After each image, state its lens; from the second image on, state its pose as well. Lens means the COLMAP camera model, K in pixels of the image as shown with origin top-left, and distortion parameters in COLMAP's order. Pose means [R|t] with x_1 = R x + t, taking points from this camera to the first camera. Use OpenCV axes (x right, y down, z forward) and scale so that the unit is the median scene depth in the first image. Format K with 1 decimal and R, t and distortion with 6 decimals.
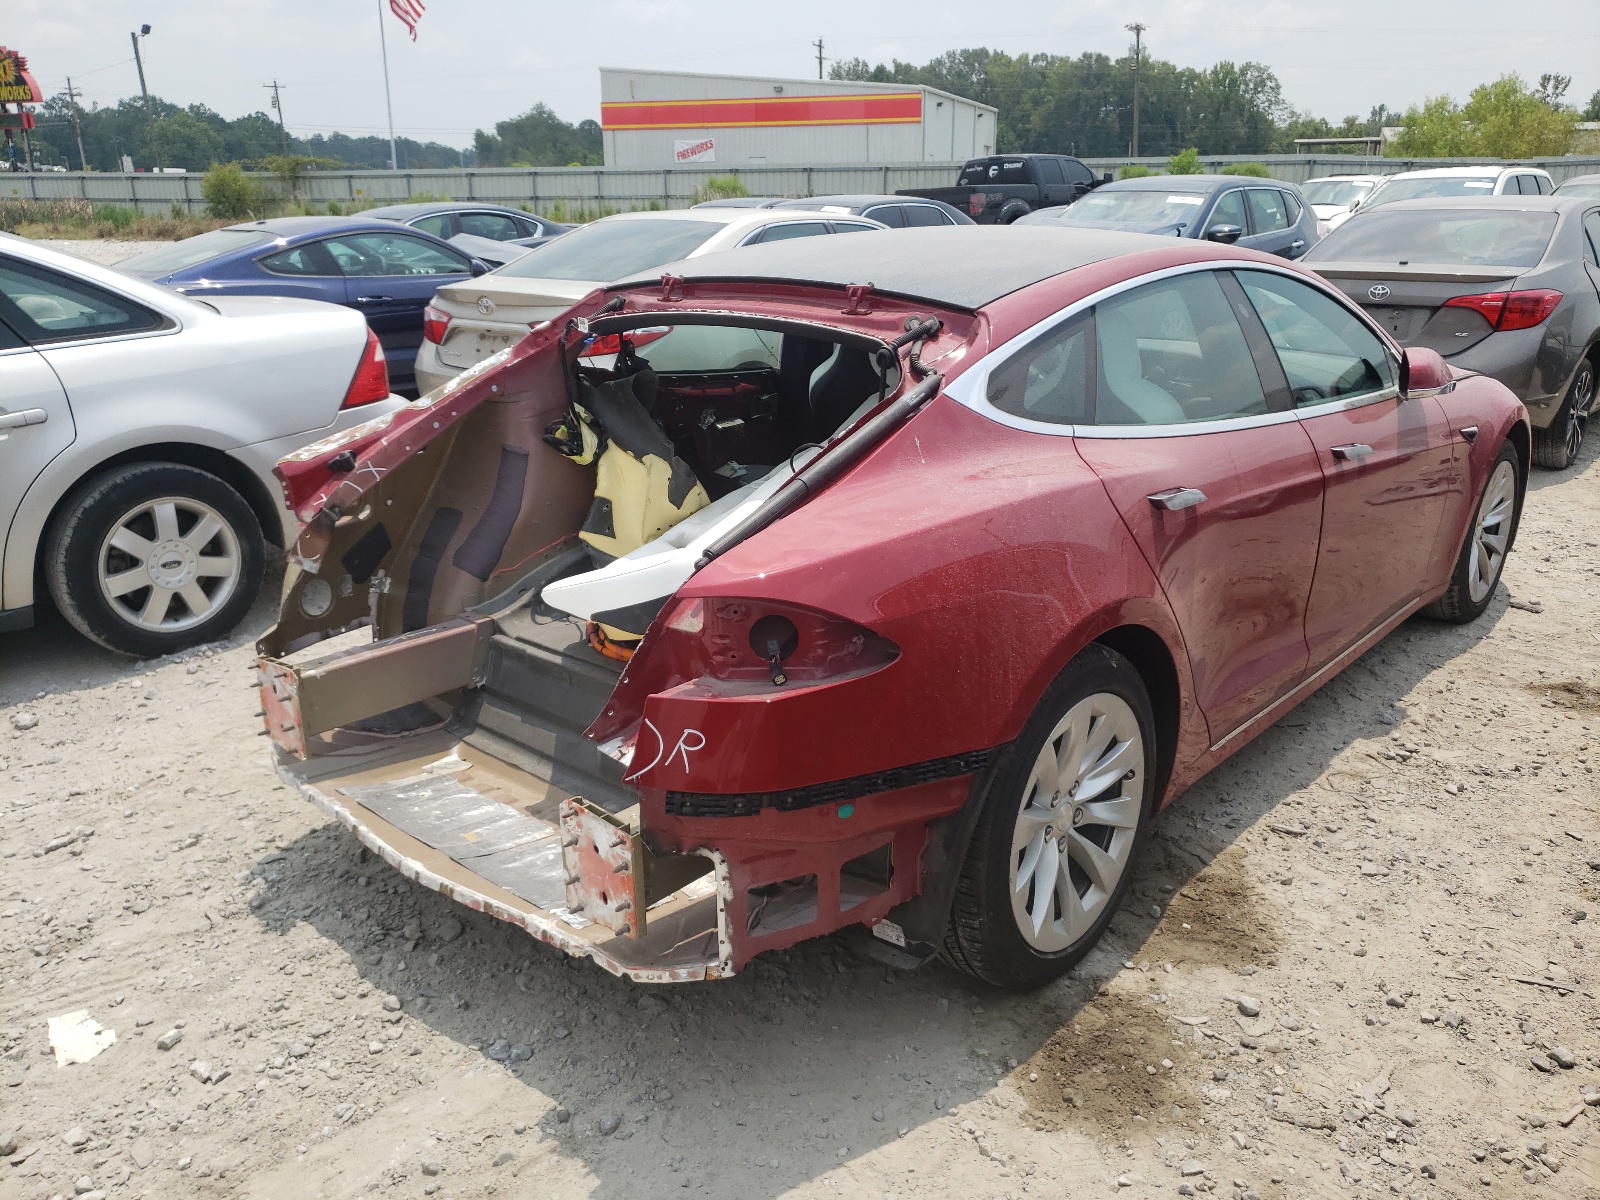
lens RADIAL K [[1261.3, 0, 793.8], [0, 1261.3, 608.5], [0, 0, 1]] dist [0.029140, -0.010796]
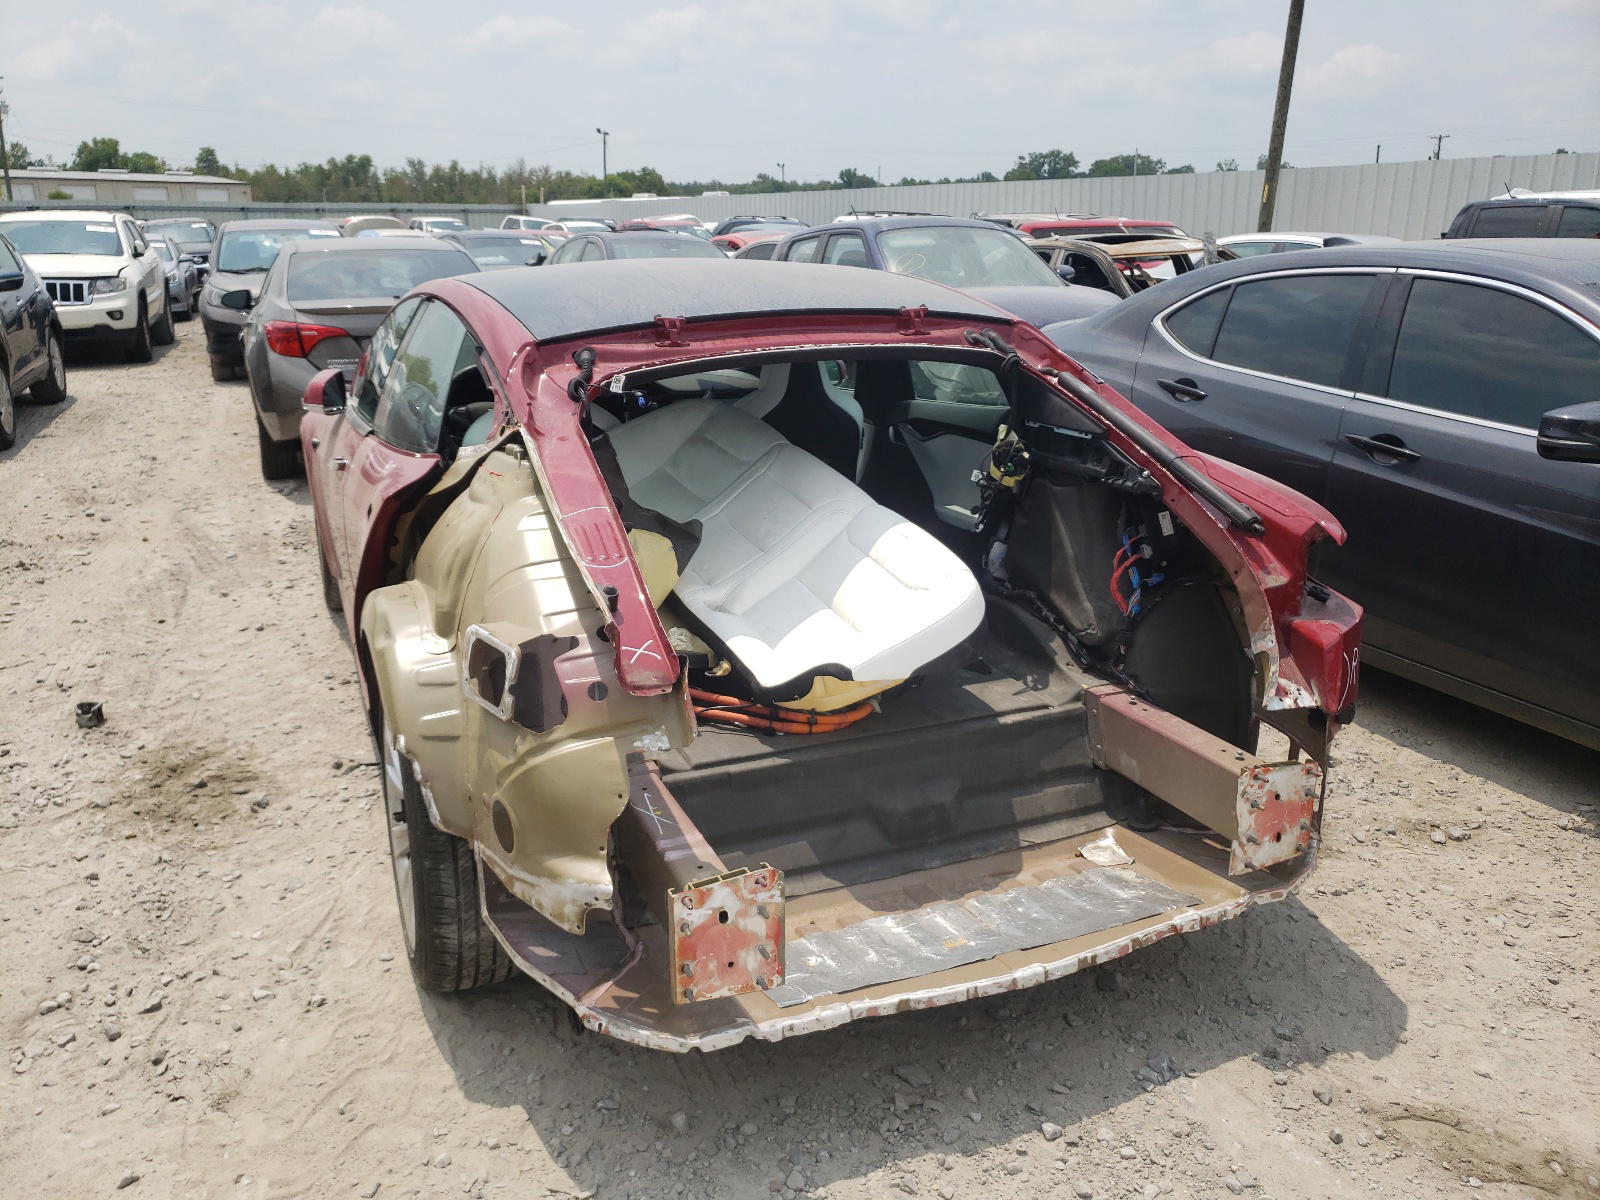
lens RADIAL K [[1261.3, 0, 758.1], [0, 1261.3, 601.3], [0, 0, 1]] dist [0.029140, -0.010796]
pose [[0.431862, -0.253699, 0.865524, -1.018856], [0.286886, 0.948426, 0.134854, -0.203946], [-0.855098, 0.190068, 0.482371, 0.645778]]
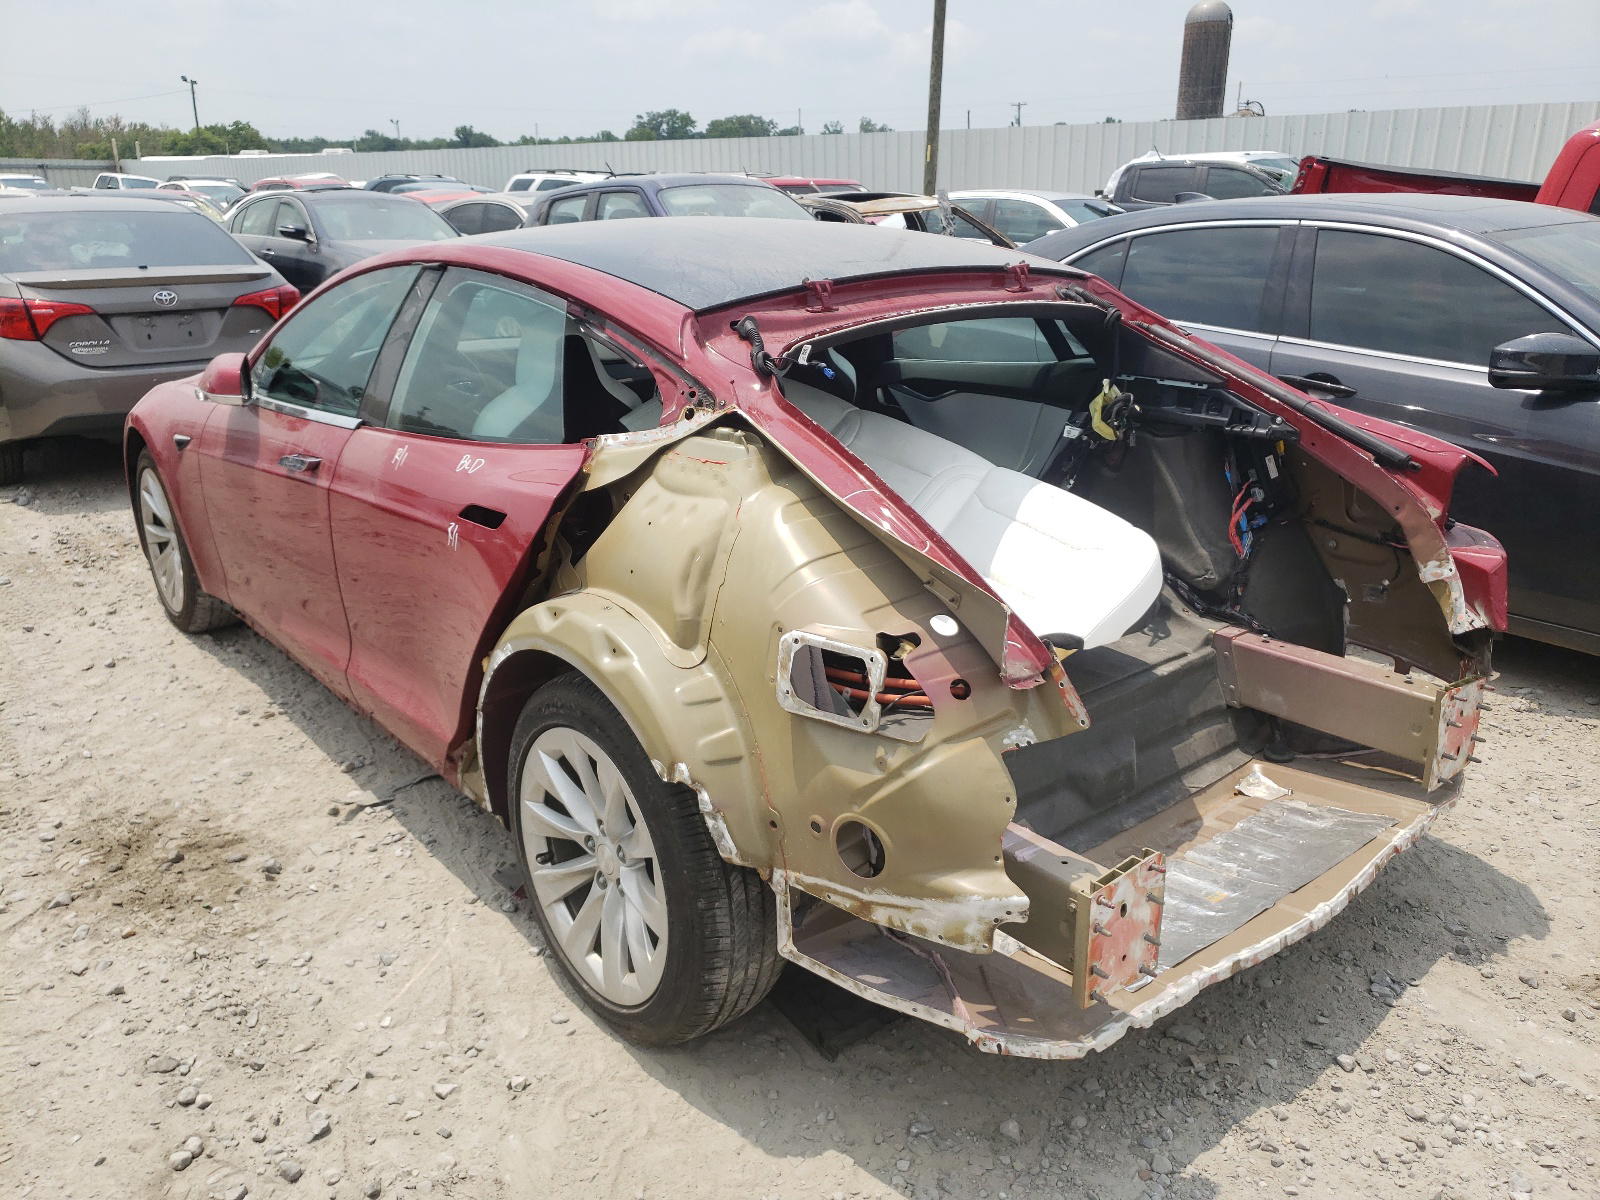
lens RADIAL K [[1261.3, 0, 797.4], [0, 1261.3, 587.0], [0, 0, 1]] dist [0.029140, -0.010796]
pose [[0.140880, -0.297613, 0.944235, -1.072280], [0.318802, 0.916583, 0.241332, -0.327632], [-0.937293, 0.267025, 0.224008, 1.020518]]
